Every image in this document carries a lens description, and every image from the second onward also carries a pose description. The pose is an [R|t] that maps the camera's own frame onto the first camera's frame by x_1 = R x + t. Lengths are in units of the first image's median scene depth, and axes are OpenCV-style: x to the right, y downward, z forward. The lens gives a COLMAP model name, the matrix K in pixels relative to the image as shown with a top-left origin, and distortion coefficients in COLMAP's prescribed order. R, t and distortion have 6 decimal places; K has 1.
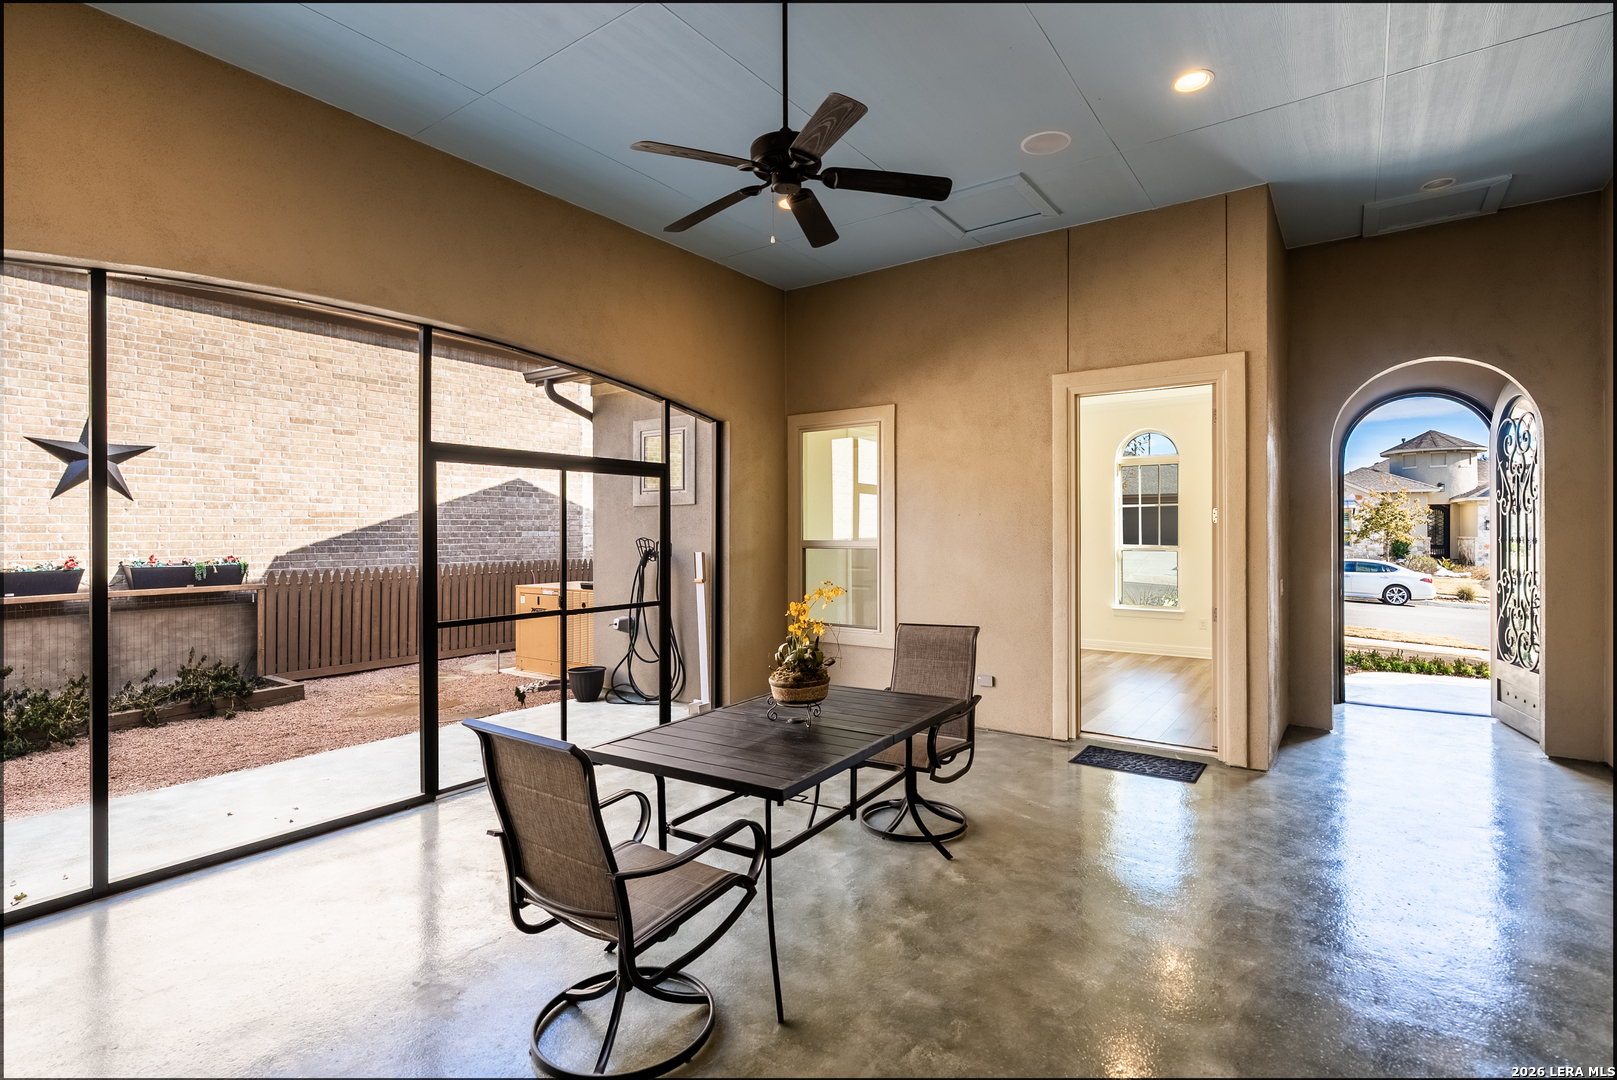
lens RADIAL K [[776.5, 0, 806.0], [0, 776.5, 528.9], [0, 0, 1]] dist [0.002128, -0.000149]
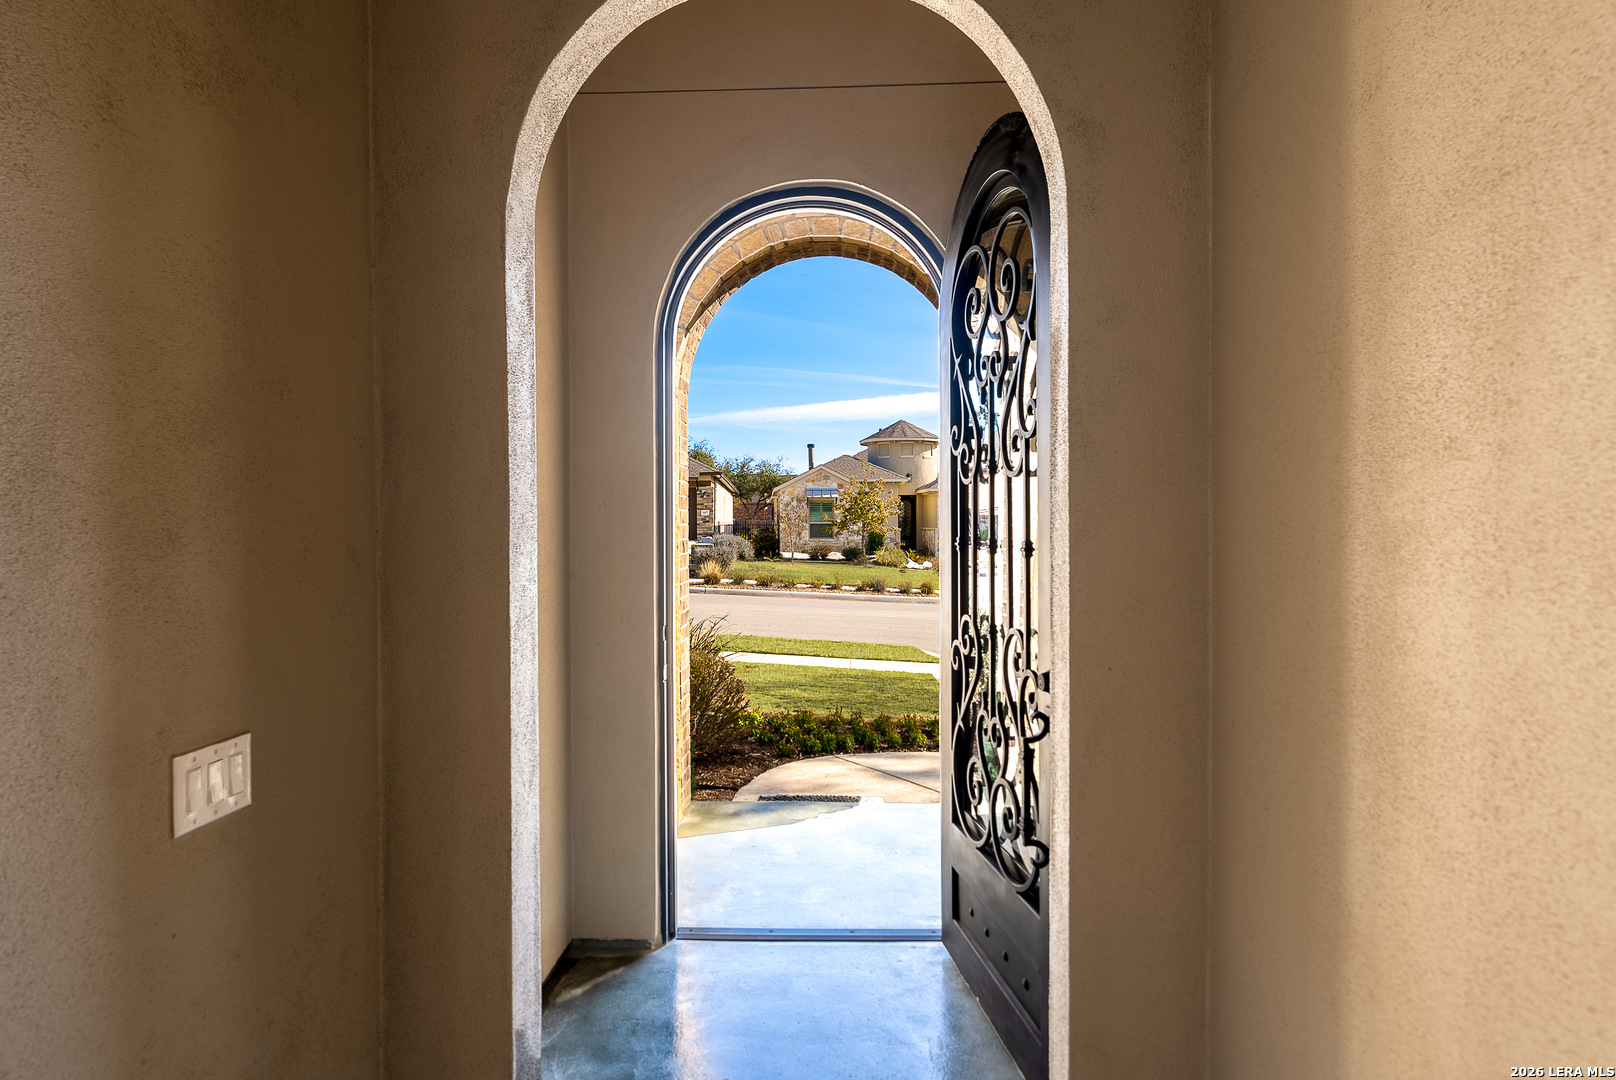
lens RADIAL K [[886.1, 0, 808.0], [0, 886.1, 536.0], [0, 0, 1]] dist [-0.001256, 0.000015]
pose [[0.844172, -0.011304, 0.535953, 0.567617], [0.002046, 0.999838, 0.017864, 0.001503], [-0.536068, -0.013983, 0.844059, 0.639435]]
